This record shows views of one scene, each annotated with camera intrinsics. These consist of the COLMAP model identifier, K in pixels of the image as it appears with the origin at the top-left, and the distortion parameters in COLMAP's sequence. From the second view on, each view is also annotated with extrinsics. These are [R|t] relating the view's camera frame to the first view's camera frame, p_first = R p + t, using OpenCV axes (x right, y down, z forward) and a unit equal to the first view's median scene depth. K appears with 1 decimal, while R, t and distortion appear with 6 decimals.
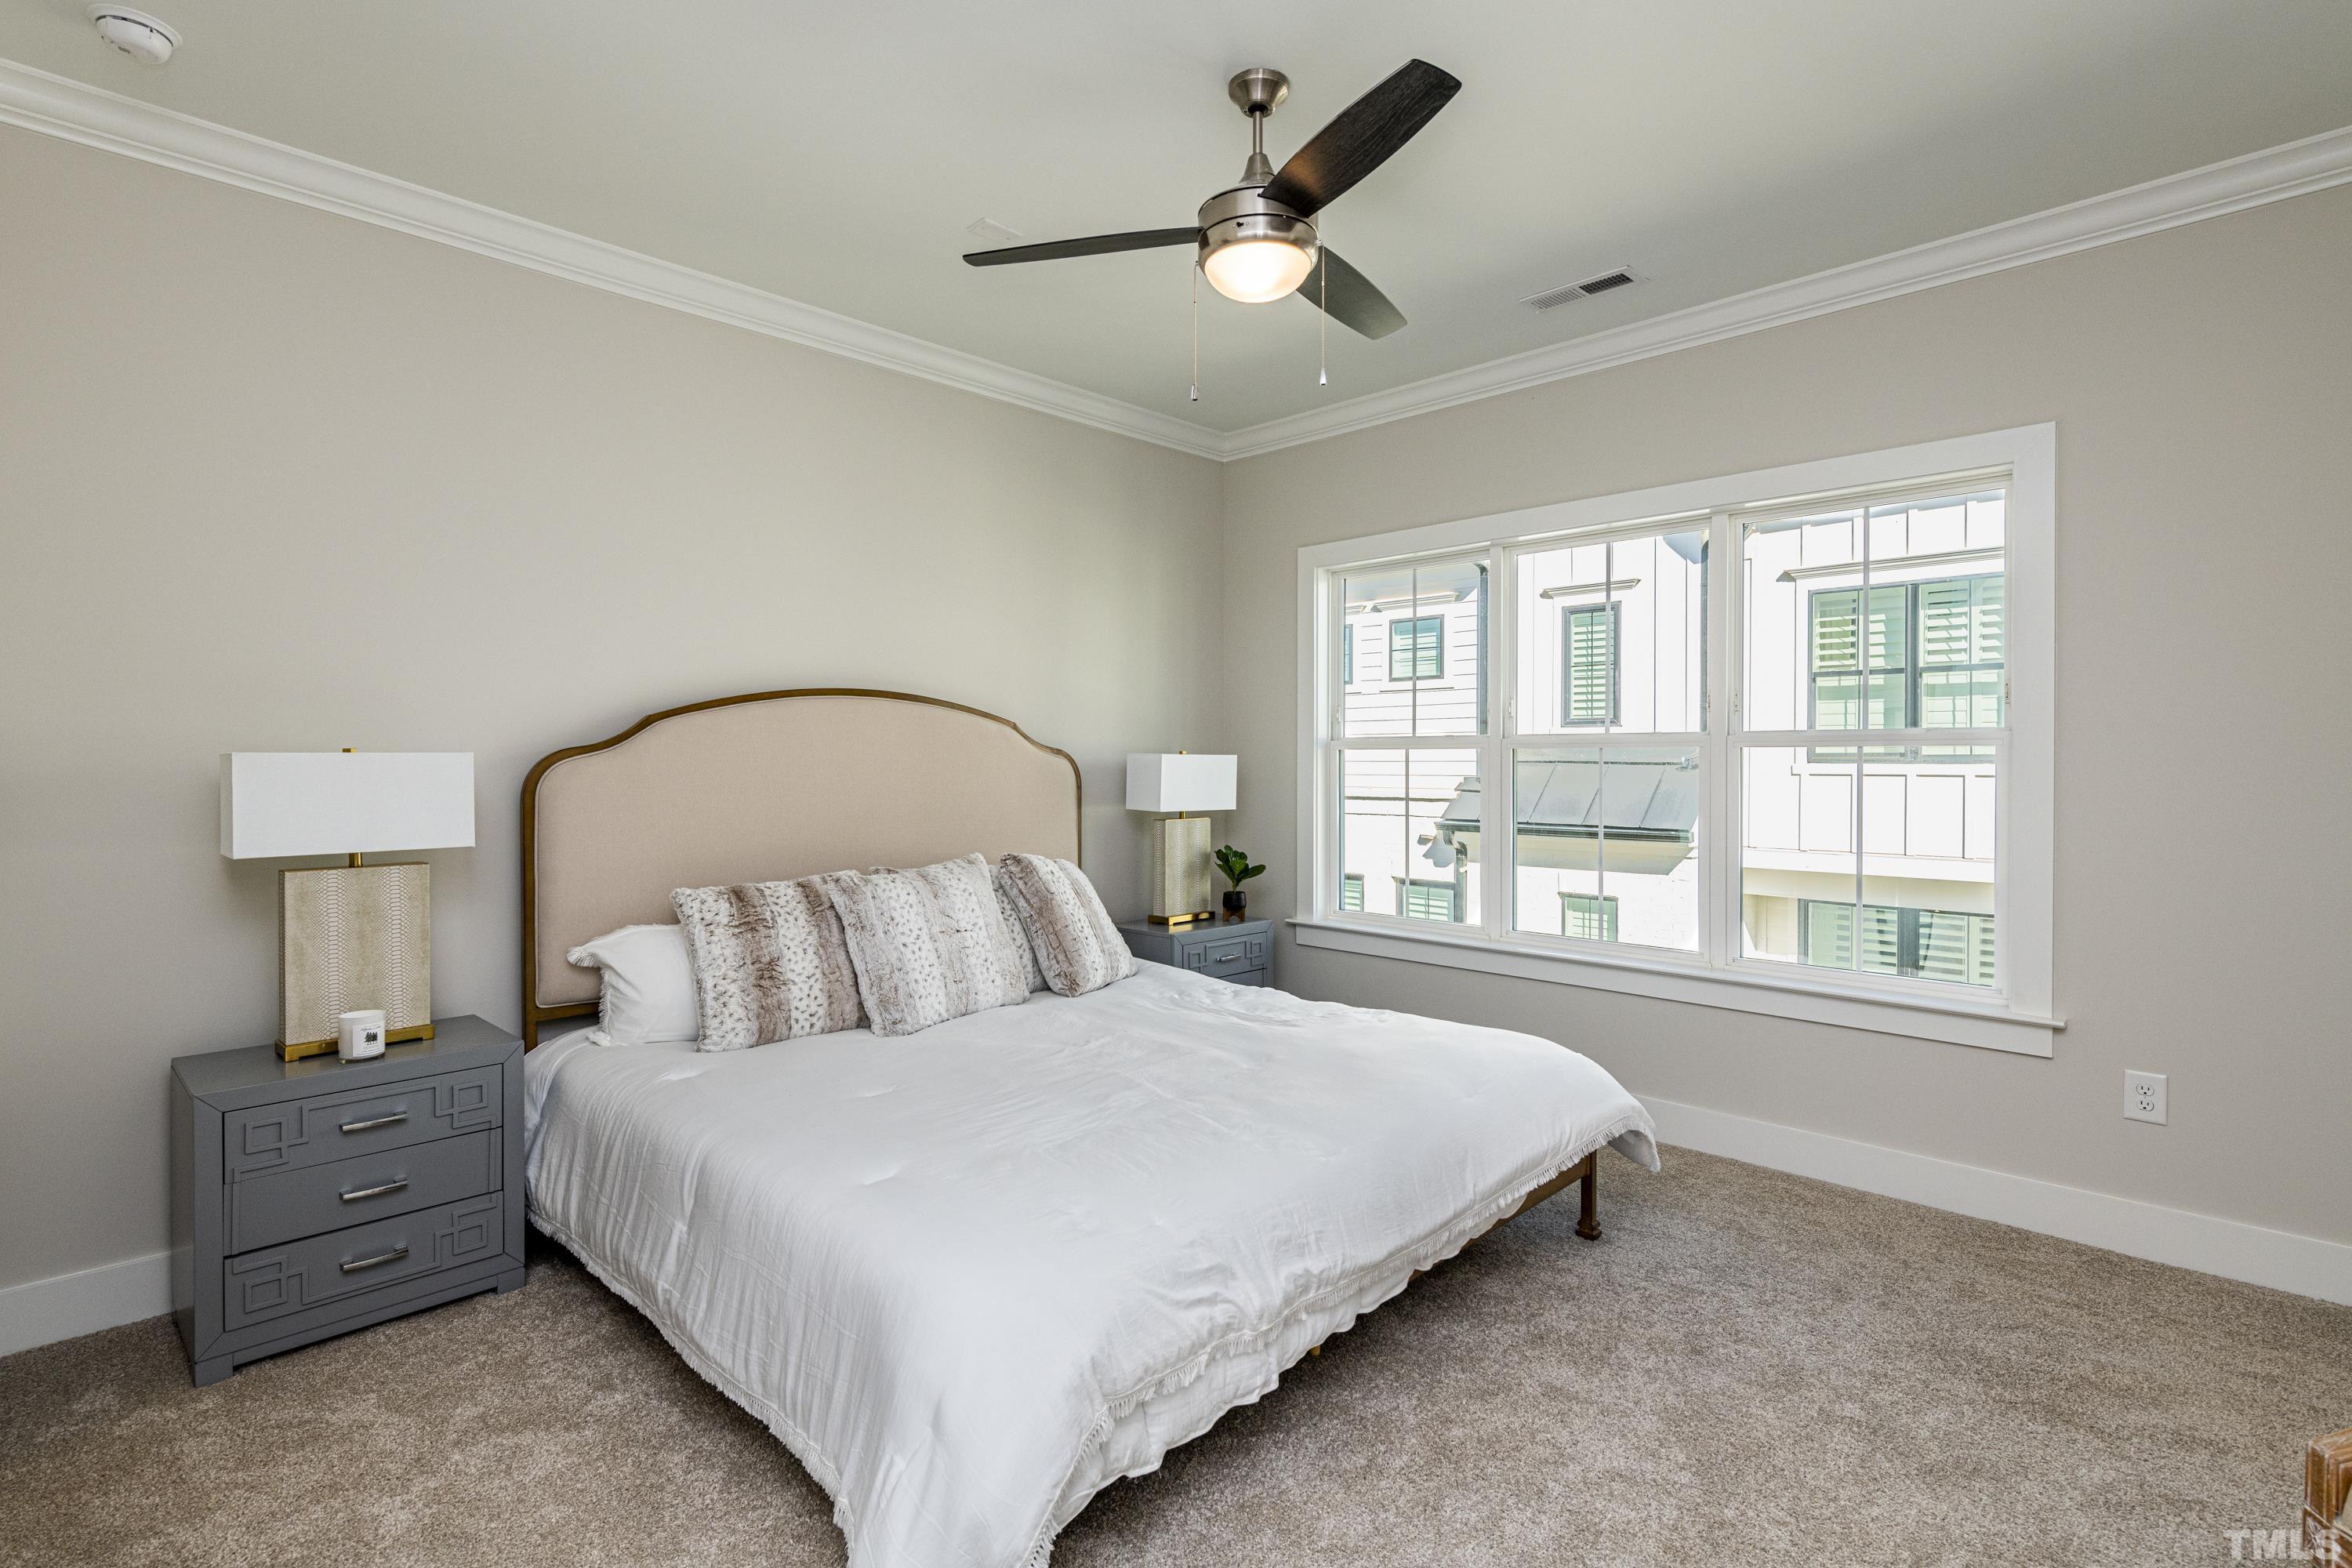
lens RADIAL K [[1113.3, 0, 1177.0], [0, 1113.3, 774.5], [0, 0, 1]] dist [-0.021713, -0.000354]
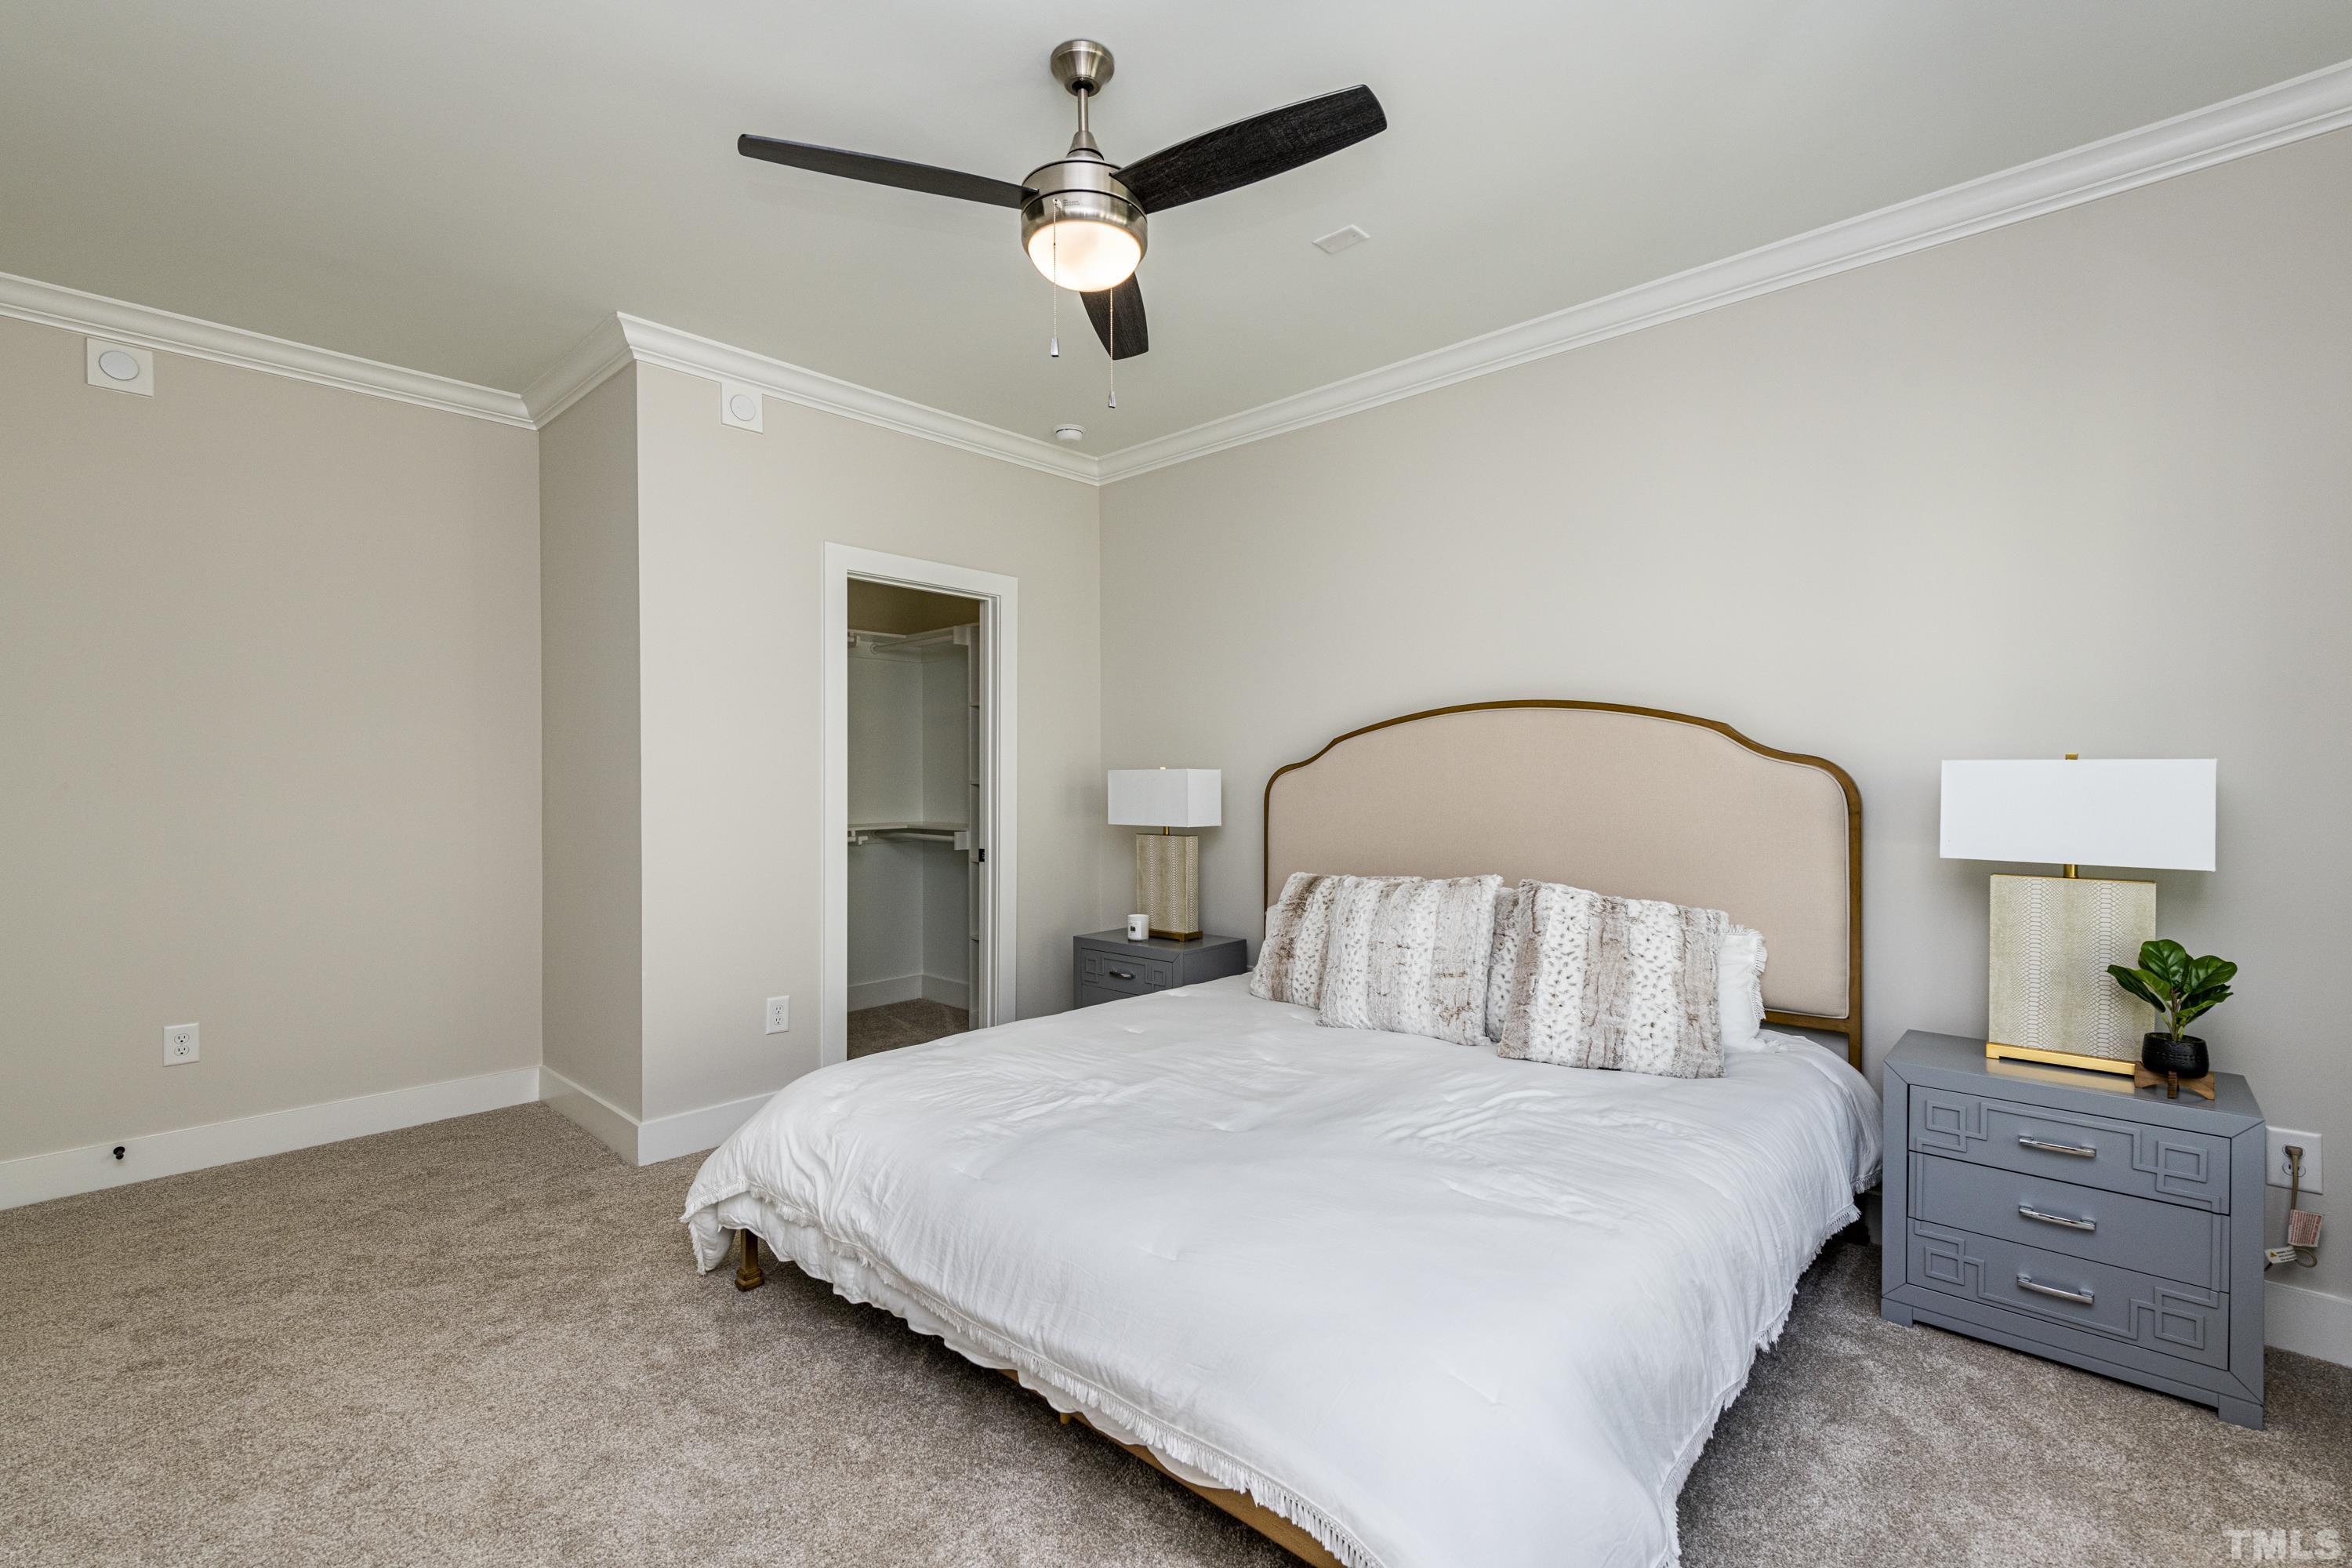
lens RADIAL K [[1048.9, 0, 1176.0], [0, 1048.9, 784.0], [0, 0, 1]] dist [0.051654, -0.000229]
pose [[0.035881, 0.011895, -0.999285, 0.511736], [-0.008540, 0.999896, 0.011595, -0.008616], [0.999320, 0.008118, 0.035979, 0.537808]]
